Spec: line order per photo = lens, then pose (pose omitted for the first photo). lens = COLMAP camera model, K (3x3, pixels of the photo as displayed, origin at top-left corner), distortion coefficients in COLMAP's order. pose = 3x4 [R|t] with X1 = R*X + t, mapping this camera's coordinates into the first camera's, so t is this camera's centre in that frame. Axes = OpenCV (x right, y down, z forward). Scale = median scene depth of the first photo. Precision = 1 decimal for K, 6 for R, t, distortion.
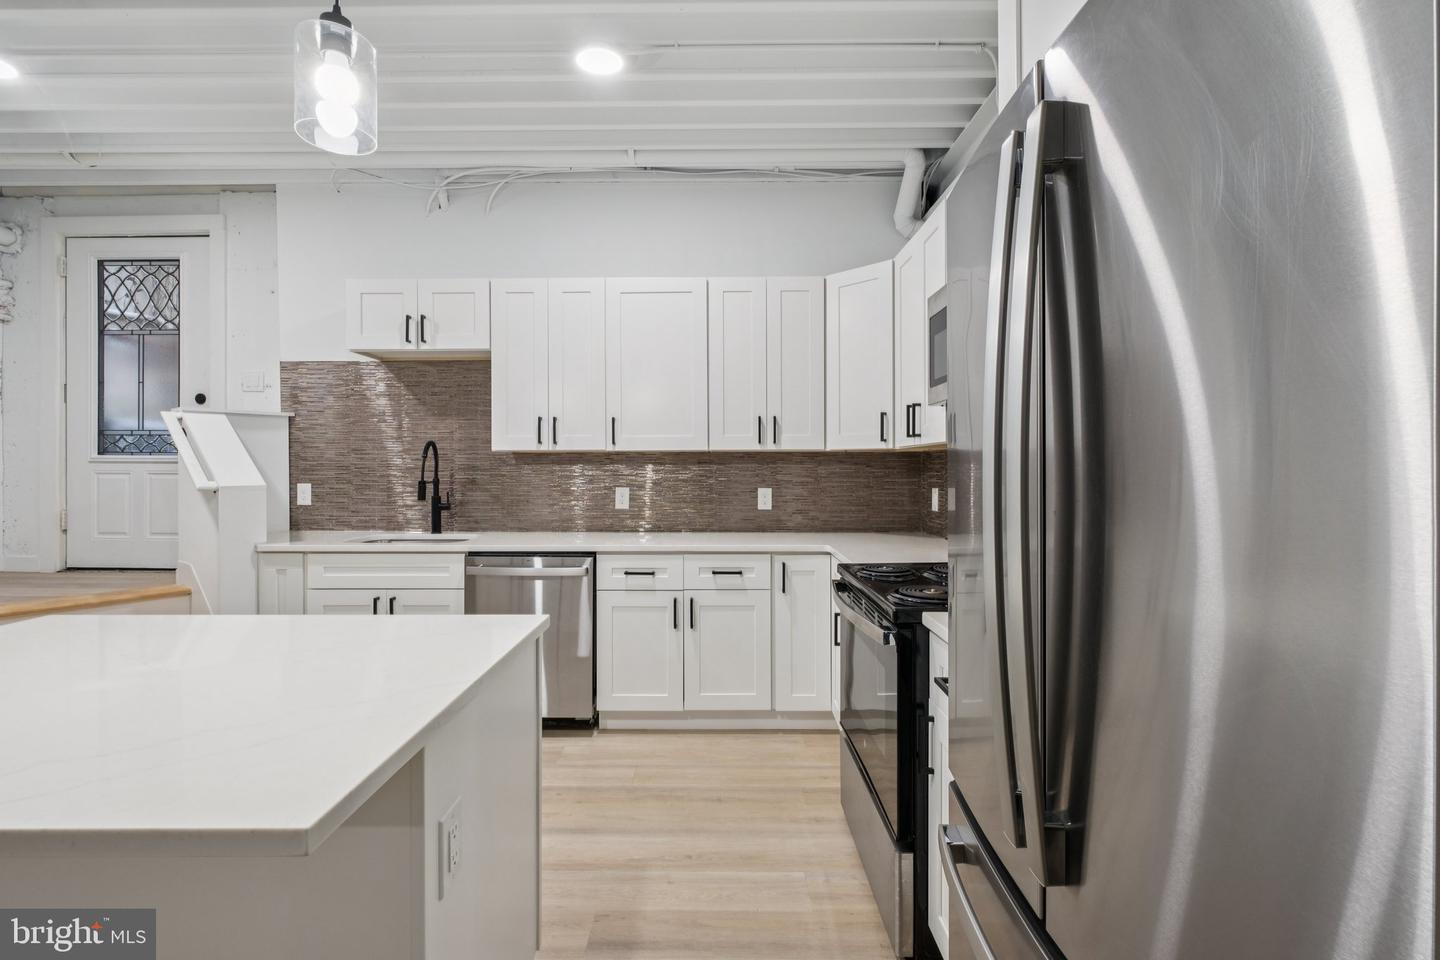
lens RADIAL K [[632.9, 0, 712.3], [0, 632.9, 478.9], [0, 0, 1]] dist [-0.002105, -0.000247]
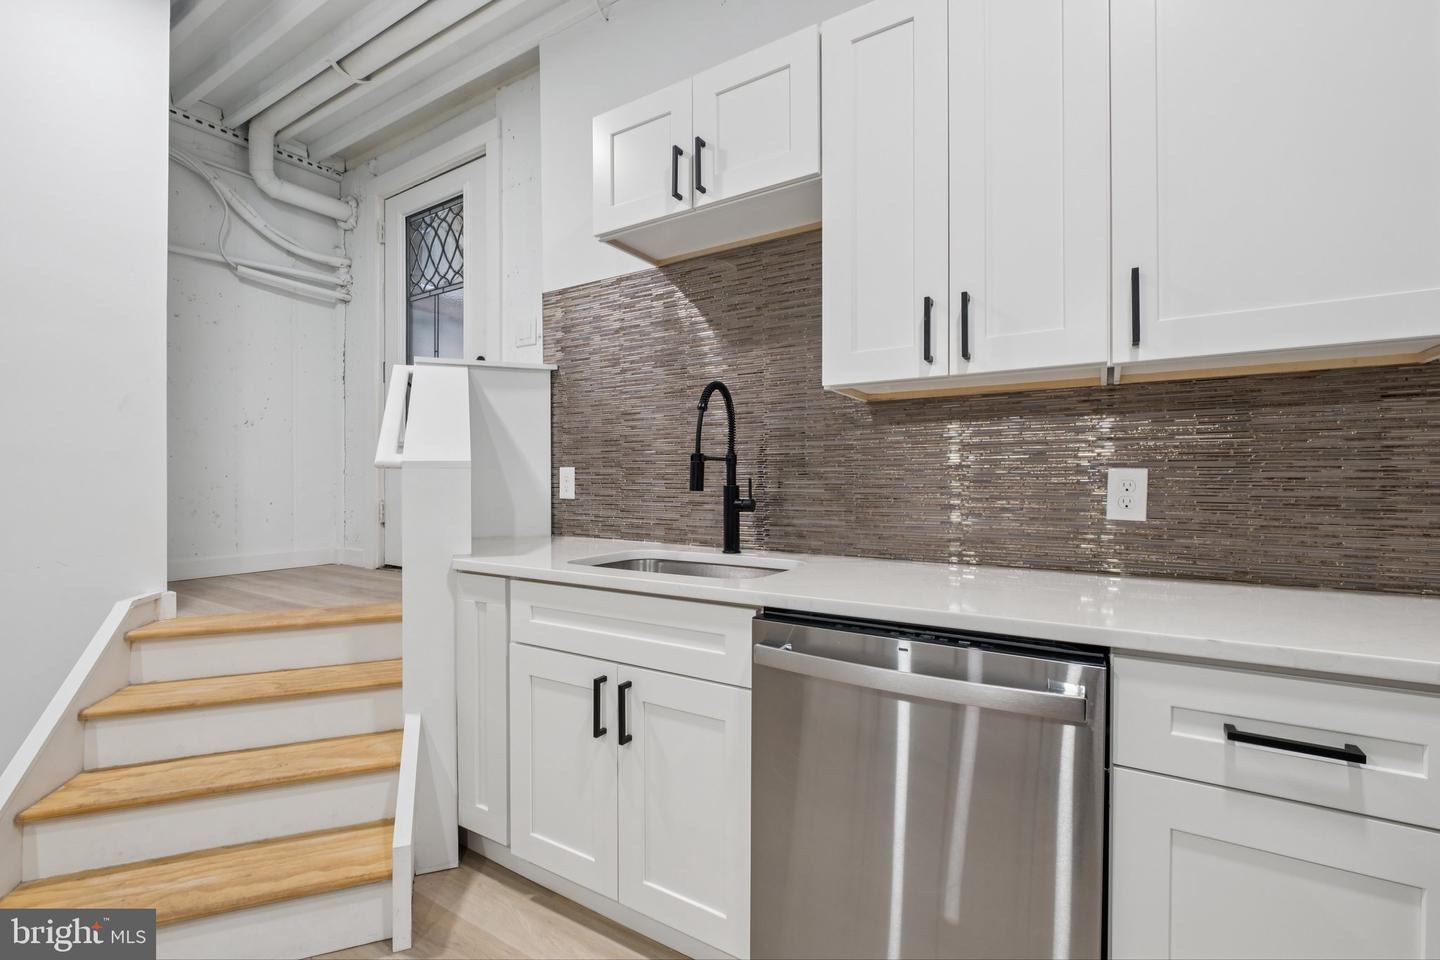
lens RADIAL K [[636.6, 0, 703.1], [0, 636.6, 482.5], [0, 0, 1]] dist [-0.000376, -0.000027]
pose [[0.841111, 0.001373, -0.540861, -0.151643], [-0.006105, 0.999957, -0.006955, 0.027589], [0.540828, 0.009152, 0.841083, 0.503768]]
